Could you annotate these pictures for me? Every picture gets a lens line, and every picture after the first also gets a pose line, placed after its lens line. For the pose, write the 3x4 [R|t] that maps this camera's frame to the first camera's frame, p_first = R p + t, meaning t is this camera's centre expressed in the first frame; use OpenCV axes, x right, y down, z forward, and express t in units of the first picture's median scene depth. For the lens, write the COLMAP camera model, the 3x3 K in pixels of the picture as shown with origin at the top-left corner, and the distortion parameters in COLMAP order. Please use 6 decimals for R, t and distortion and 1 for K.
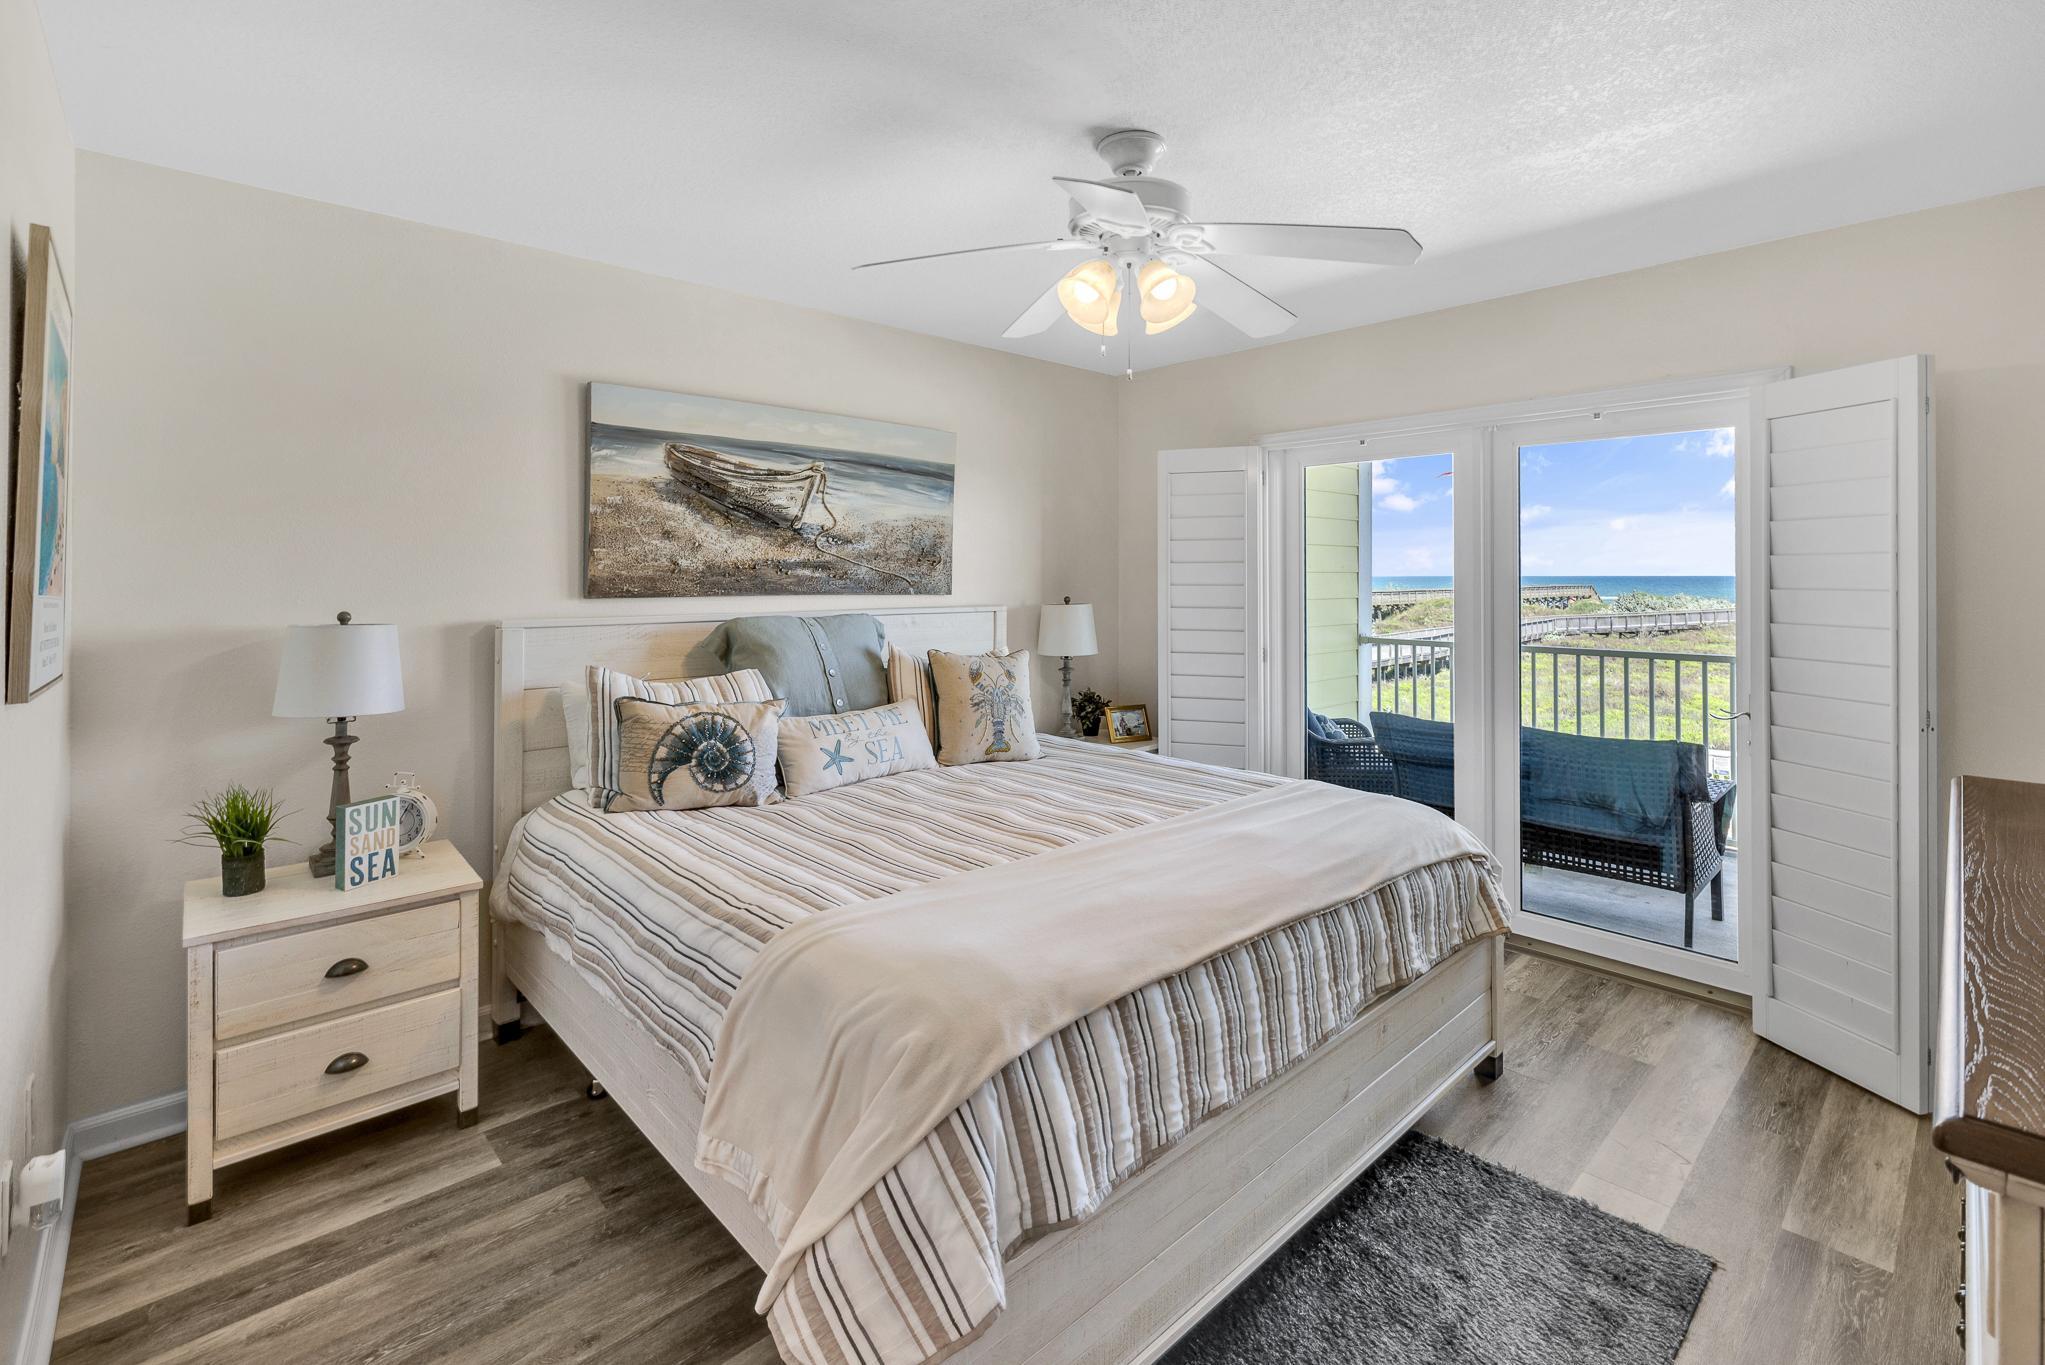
lens RADIAL K [[924.6, 0, 1022.1], [0, 924.6, 569.8], [0, 0, 1]] dist [-0.001127, -0.000104]
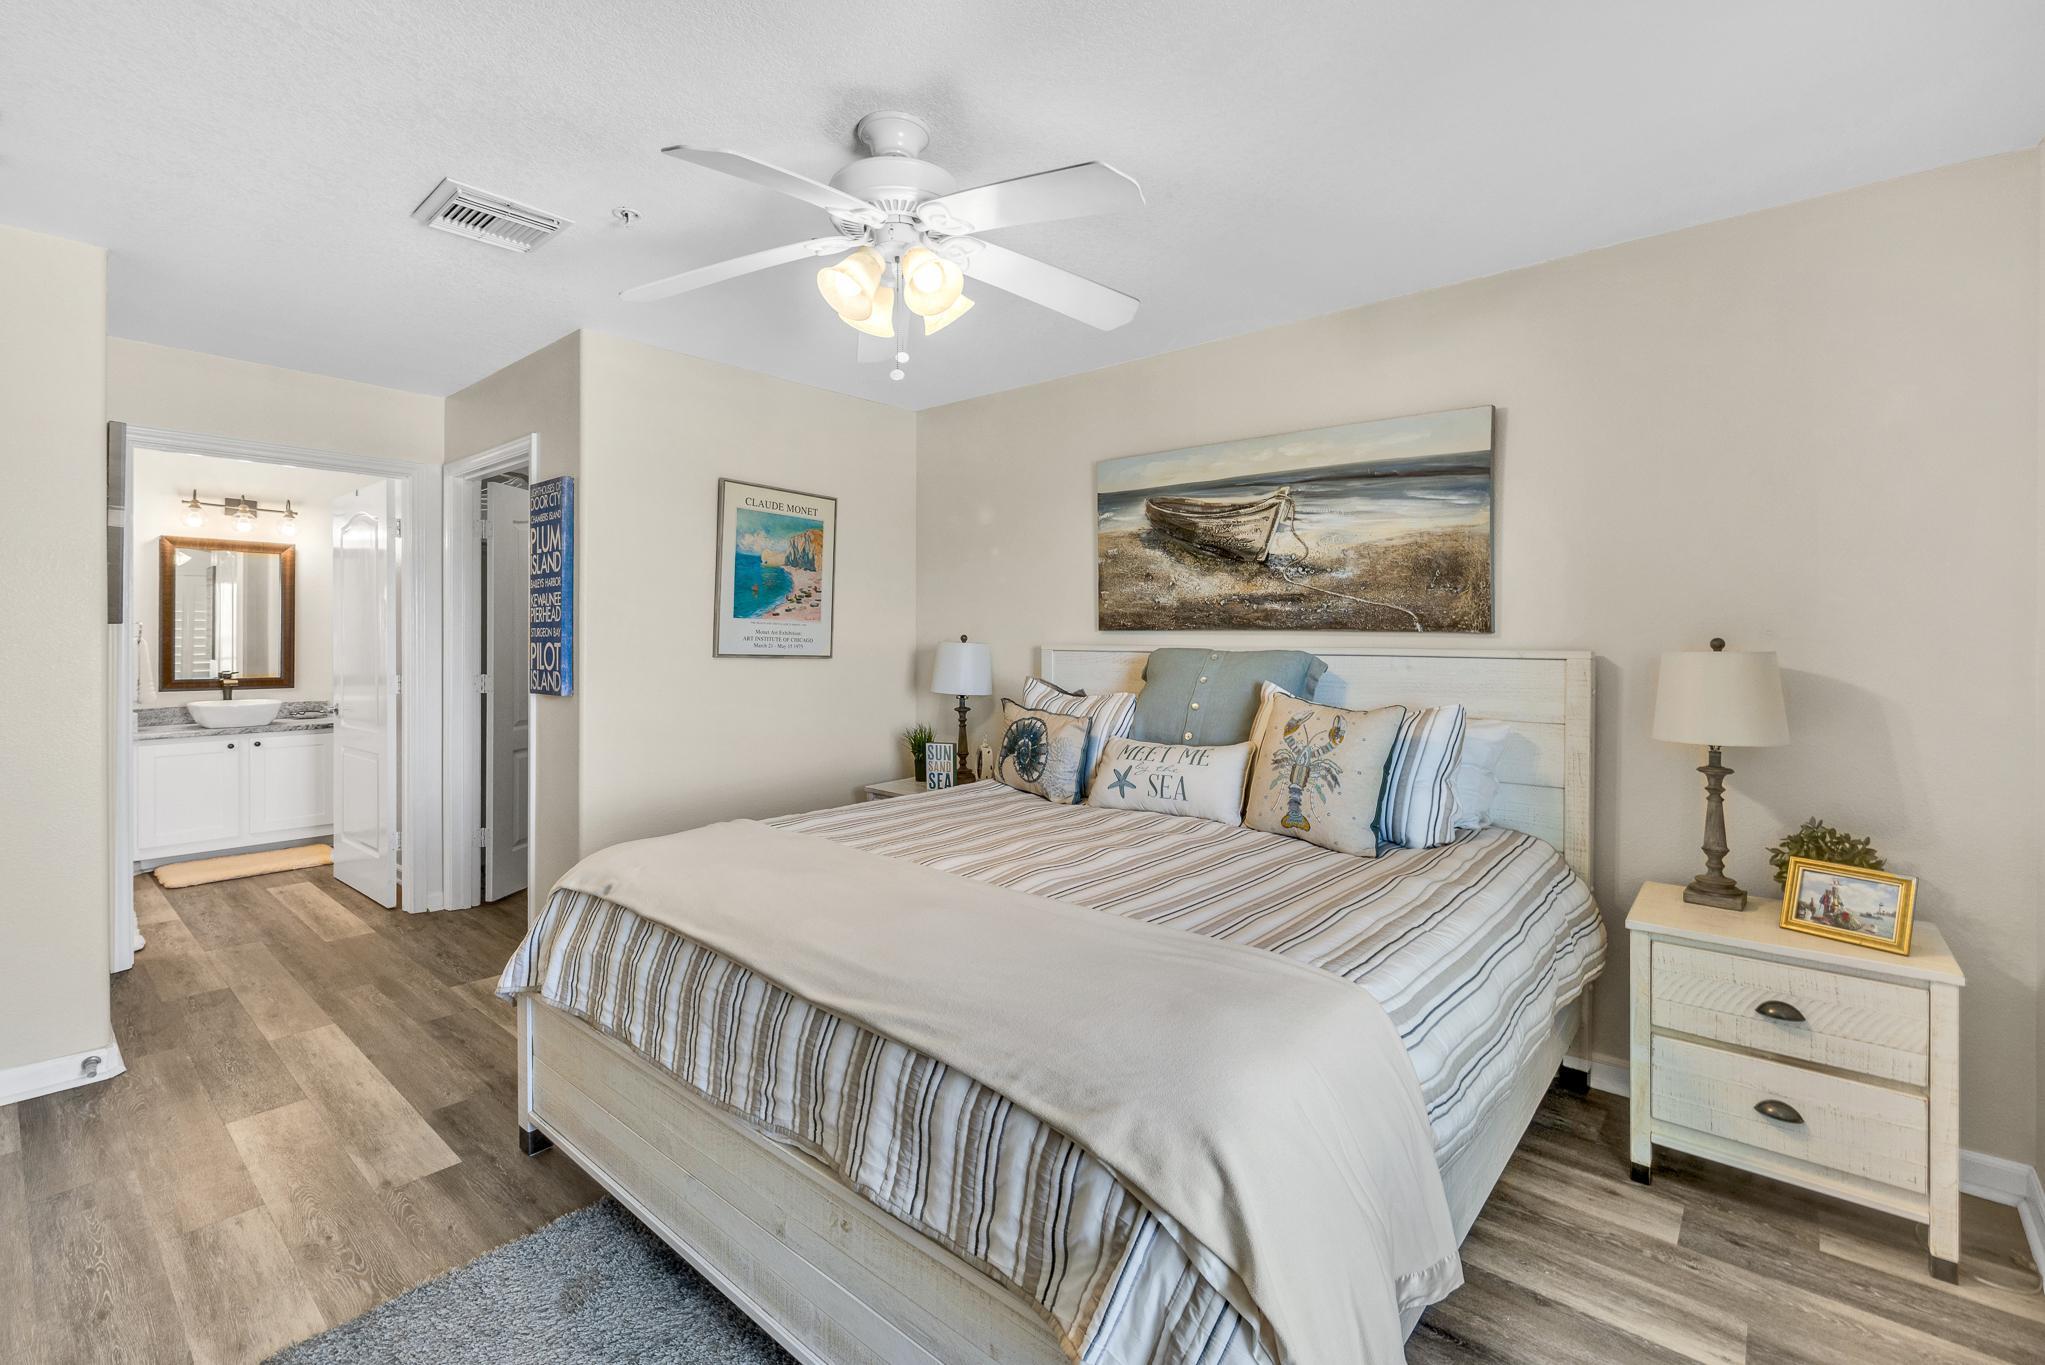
lens RADIAL K [[885.5, 0, 1030.0], [0, 885.5, 666.4], [0, 0, 1]] dist [-0.002327, -0.010214]
pose [[0.124673, 0.036852, -0.991513, 0.688857], [0.005565, 0.999268, 0.037840, 0.030902], [0.992182, -0.010236, 0.124376, 0.684890]]
